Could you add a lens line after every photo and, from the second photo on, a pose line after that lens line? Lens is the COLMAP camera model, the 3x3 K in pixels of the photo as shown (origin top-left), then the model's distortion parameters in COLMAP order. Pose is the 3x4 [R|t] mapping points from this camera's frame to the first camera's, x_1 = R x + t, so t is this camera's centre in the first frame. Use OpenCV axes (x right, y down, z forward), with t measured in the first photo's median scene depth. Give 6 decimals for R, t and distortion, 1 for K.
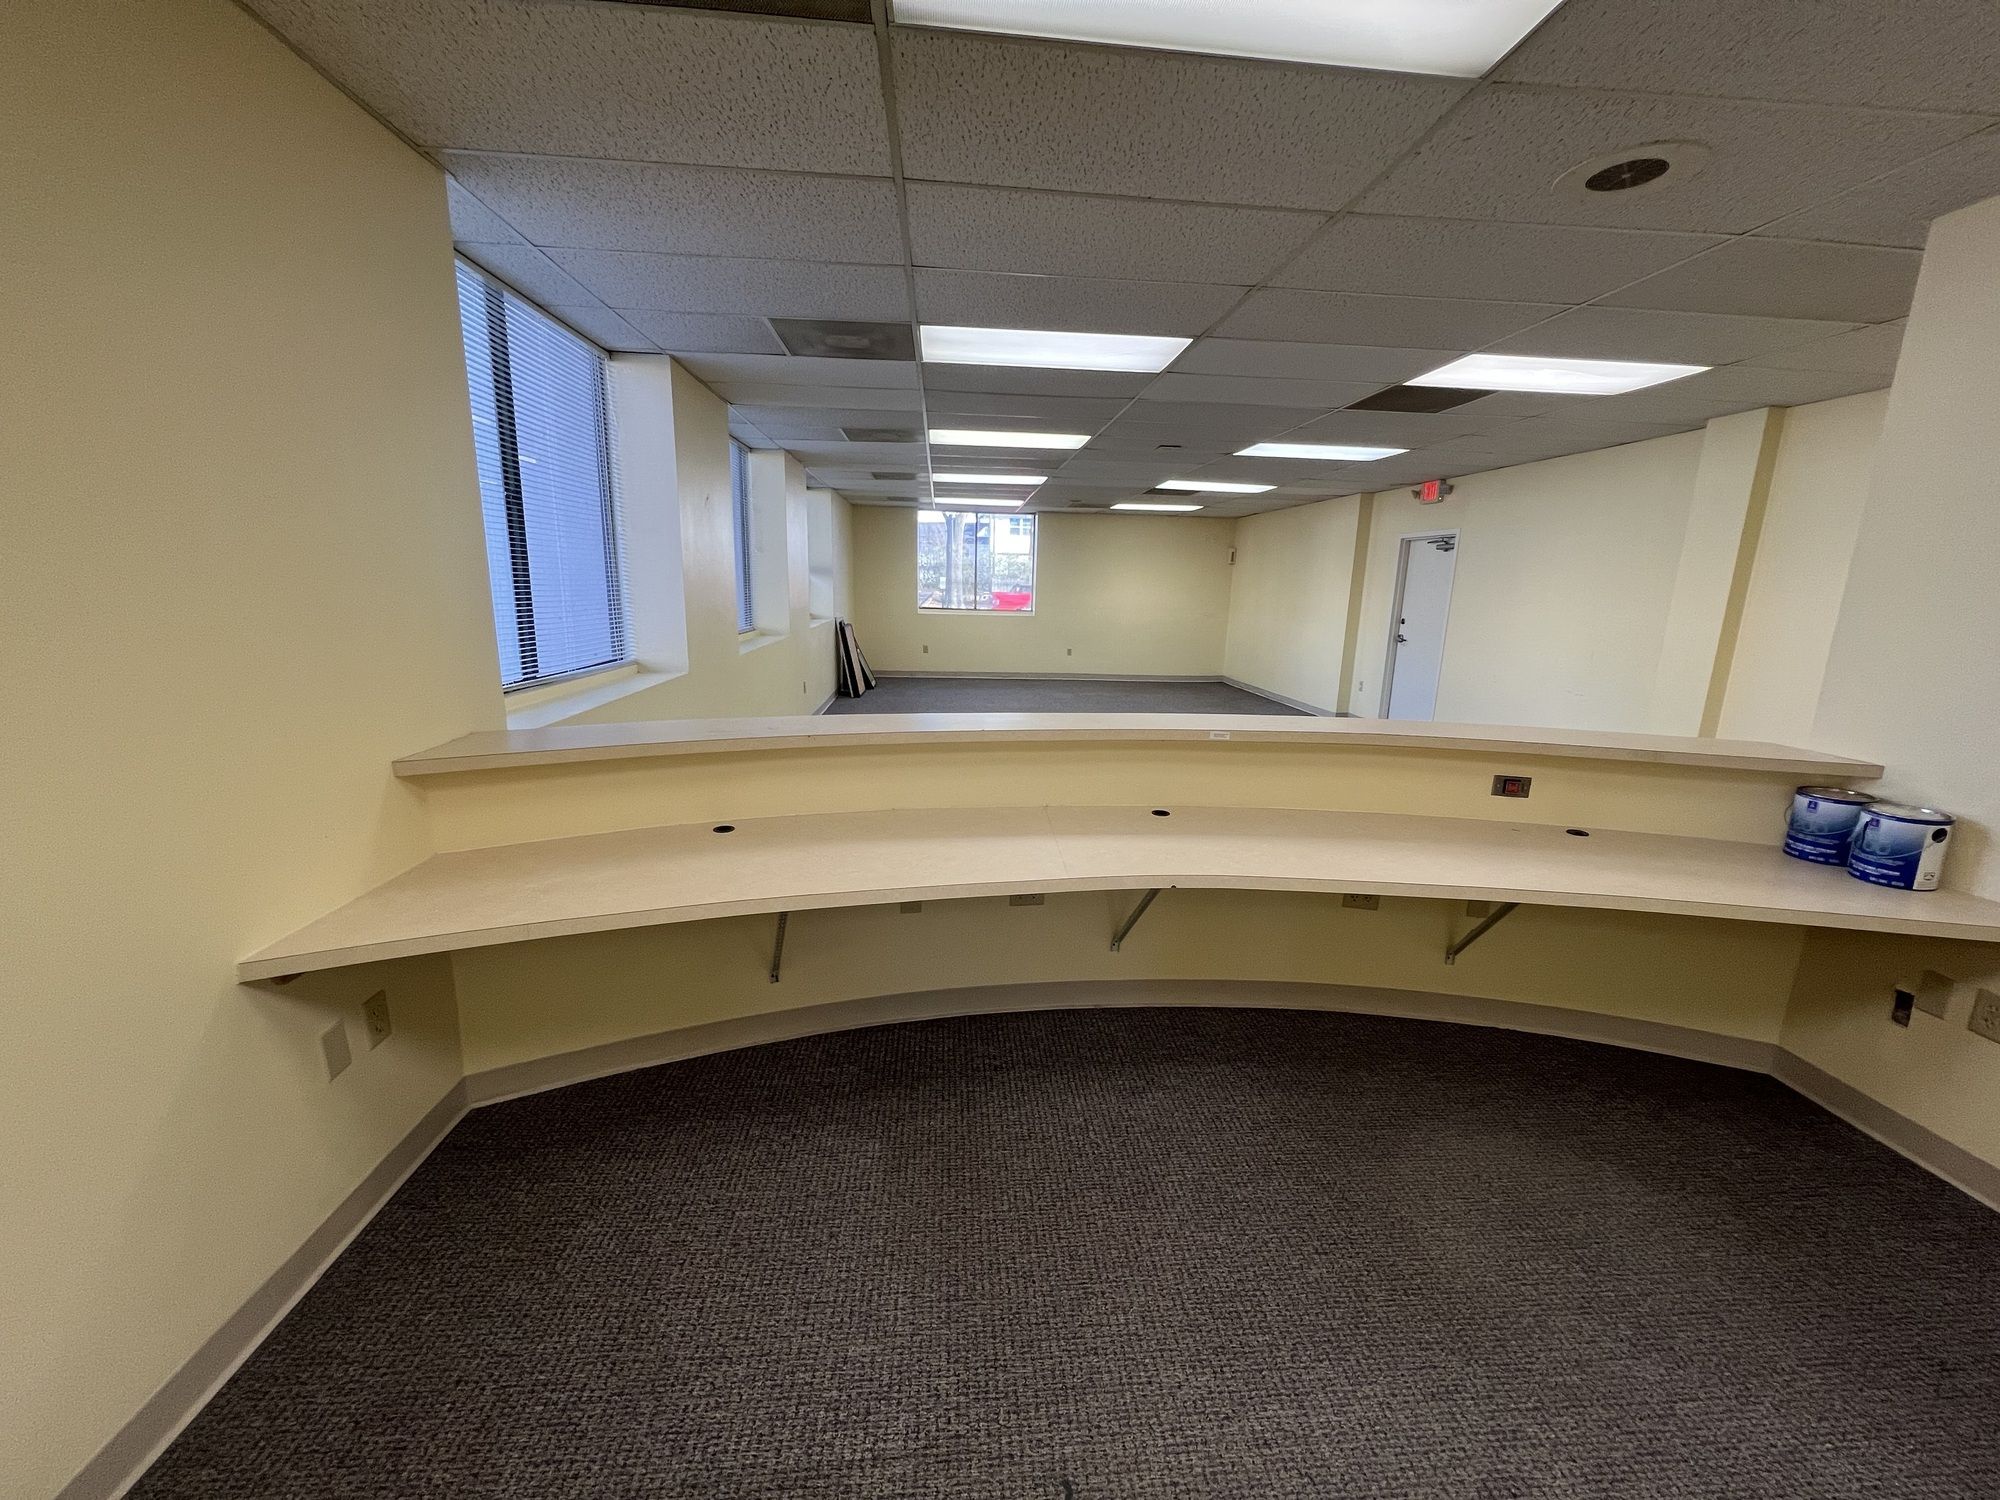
lens RADIAL K [[810.5, 0, 1000.0], [0, 810.5, 750.0], [0, 0, 1]] dist [0.033004, 0.000083]
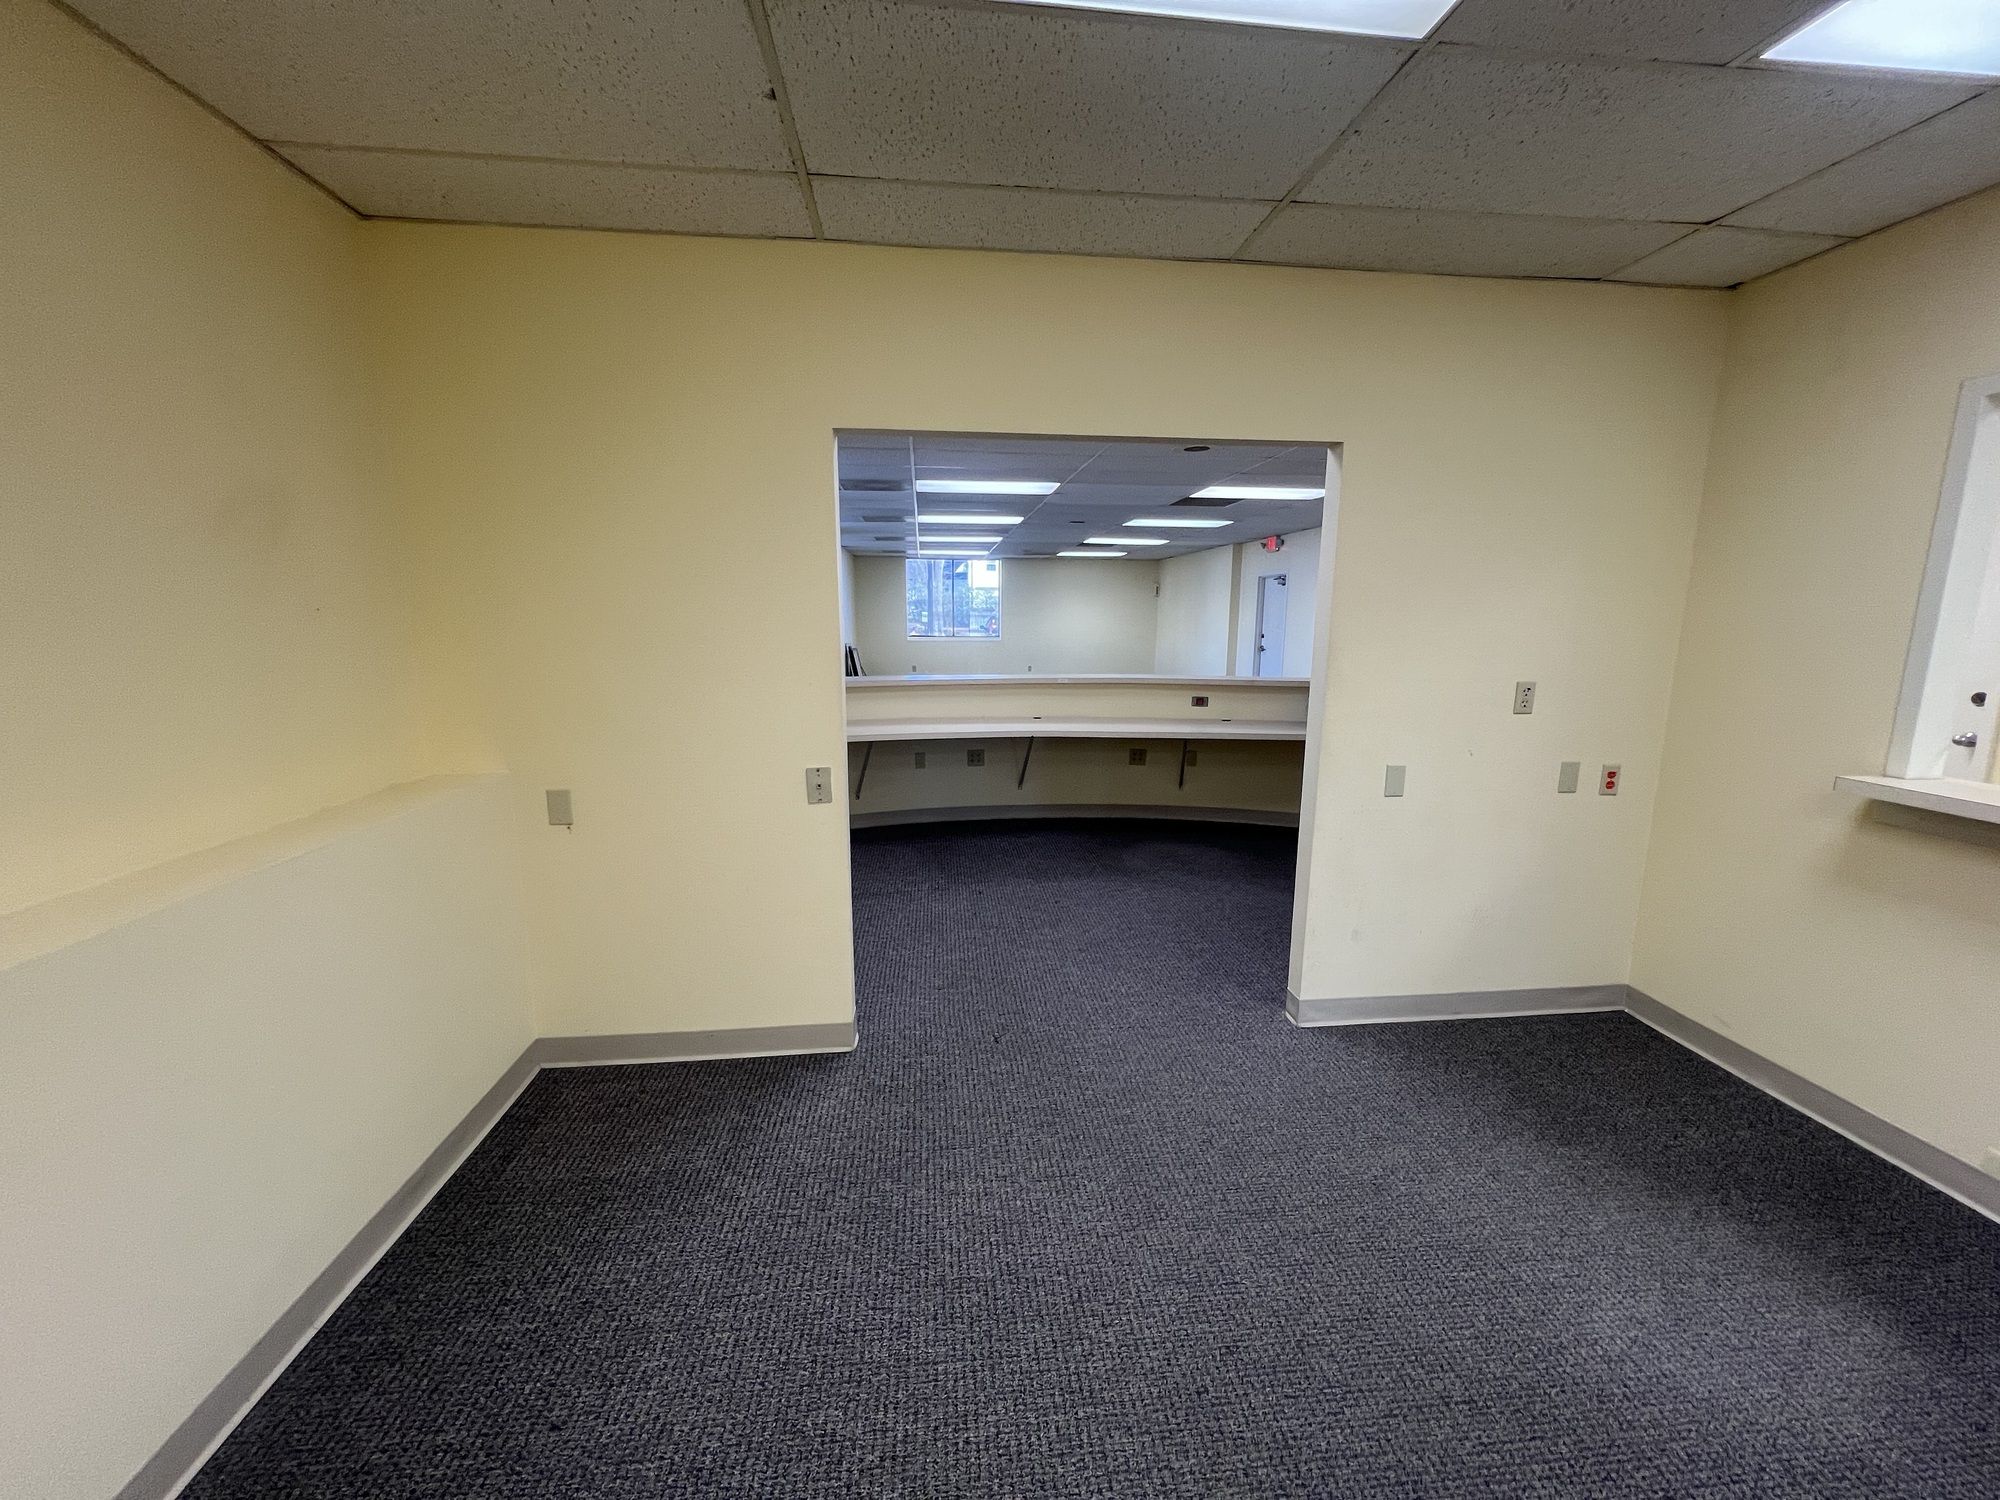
lens RADIAL K [[797.5, 0, 1000.0], [0, 797.5, 750.0], [0, 0, 1]] dist [-0.000764, -0.000077]
pose [[0.999422, -0.026836, 0.020846, 0.011013], [0.027575, 0.998970, -0.036041, 0.045566], [-0.019857, 0.036595, 0.999133, -0.209485]]
